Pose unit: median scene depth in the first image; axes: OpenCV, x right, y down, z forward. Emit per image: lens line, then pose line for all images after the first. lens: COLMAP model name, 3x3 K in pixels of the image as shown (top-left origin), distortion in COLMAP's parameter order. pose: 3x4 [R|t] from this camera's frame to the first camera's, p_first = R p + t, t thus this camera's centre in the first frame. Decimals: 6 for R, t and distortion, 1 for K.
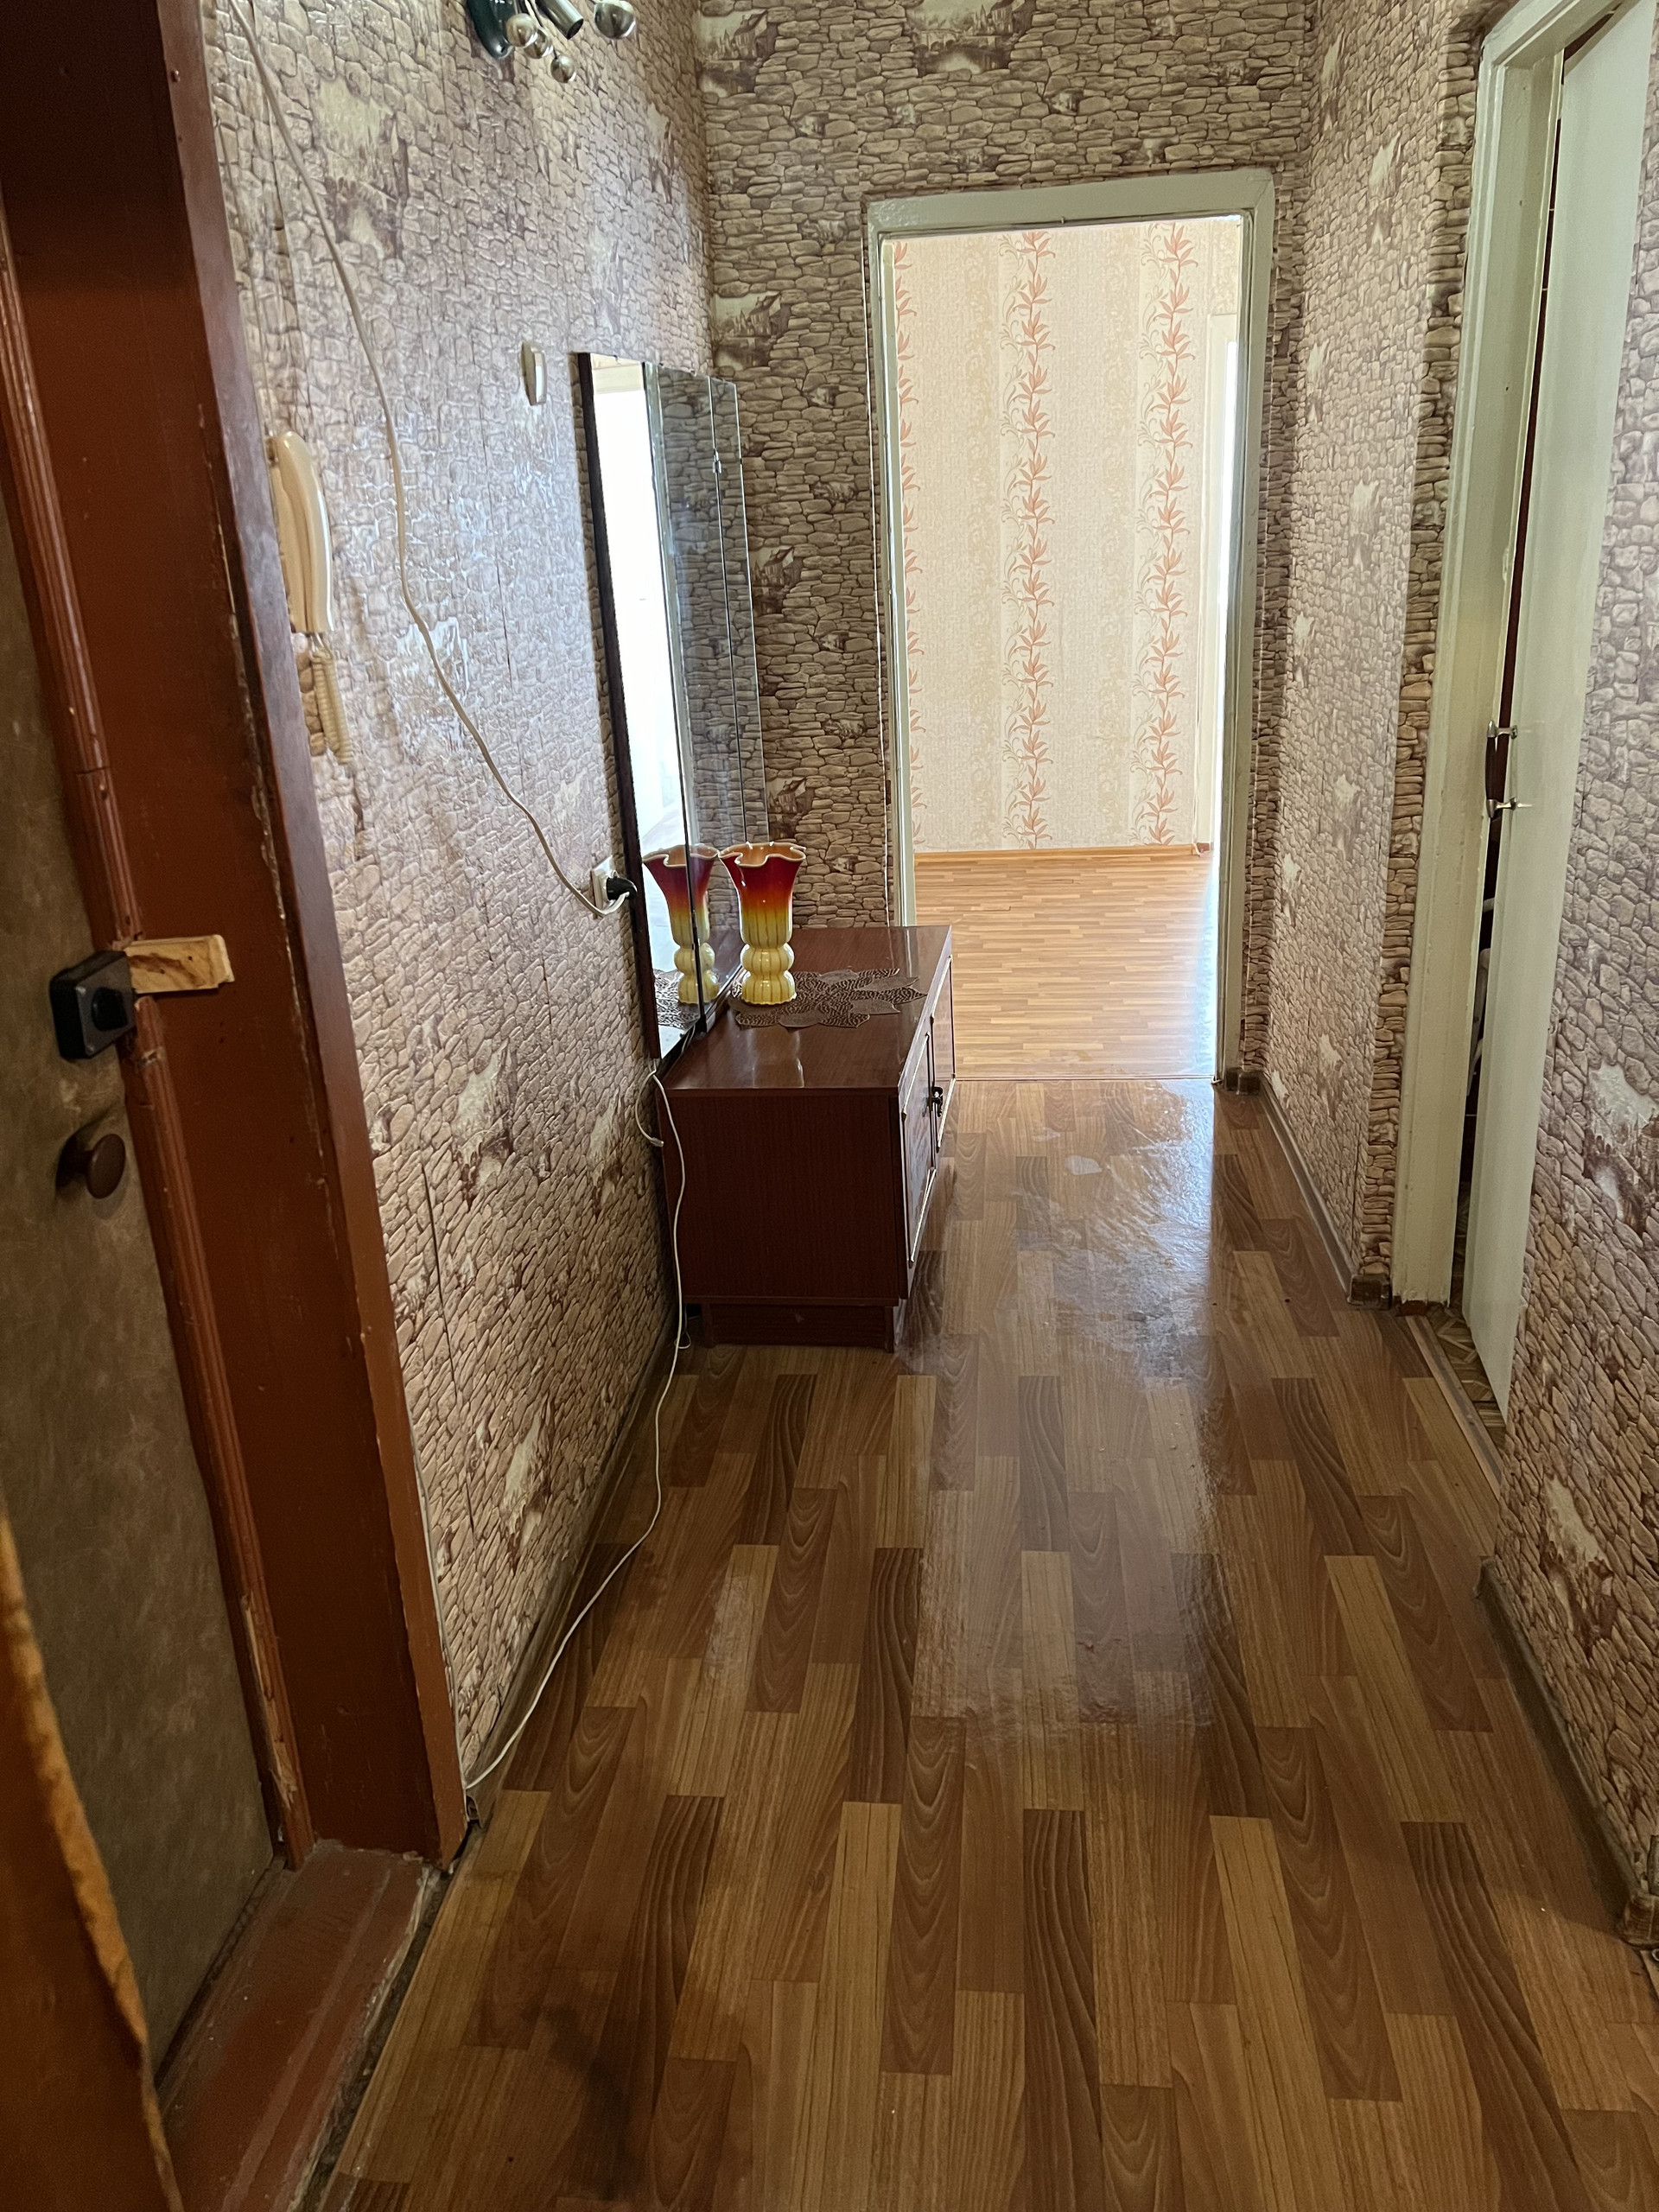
lens RADIAL K [[1647.9, 0, 822.6], [0, 1647.9, 1109.8], [0, 0, 1]] dist [0.004549, -0.006725]
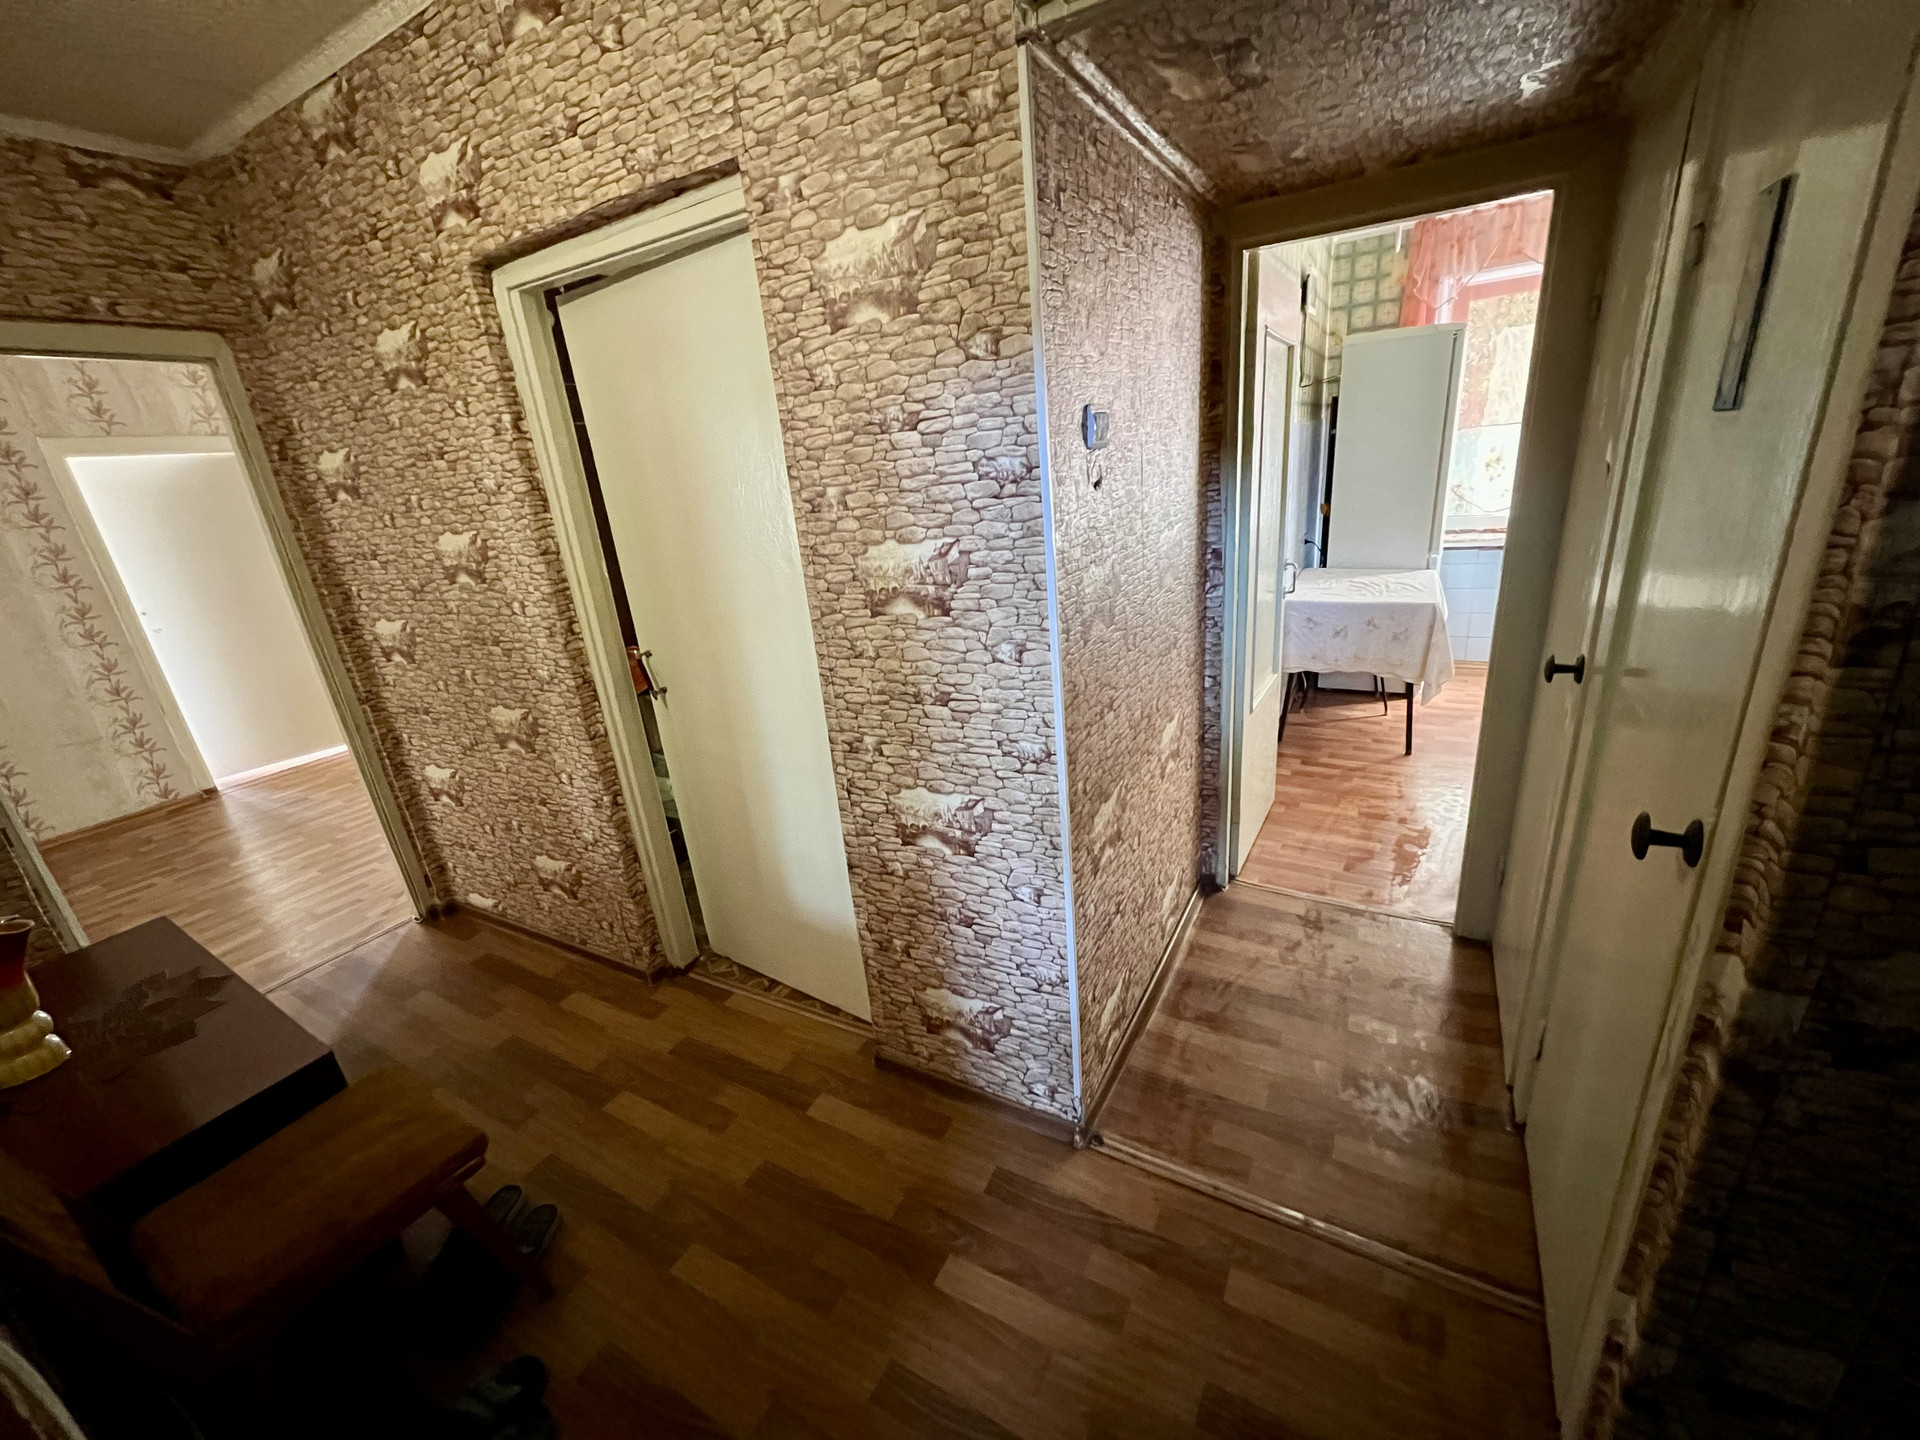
lens RADIAL K [[762.8, 0, 962.8], [0, 762.8, 722.6], [0, 0, 1]] dist [-0.000727, -0.000129]
pose [[0.401656, -0.288939, 0.869015, -0.207983], [0.383100, 0.914916, 0.127133, -0.143987], [-0.831809, 0.281856, 0.478174, 0.353140]]
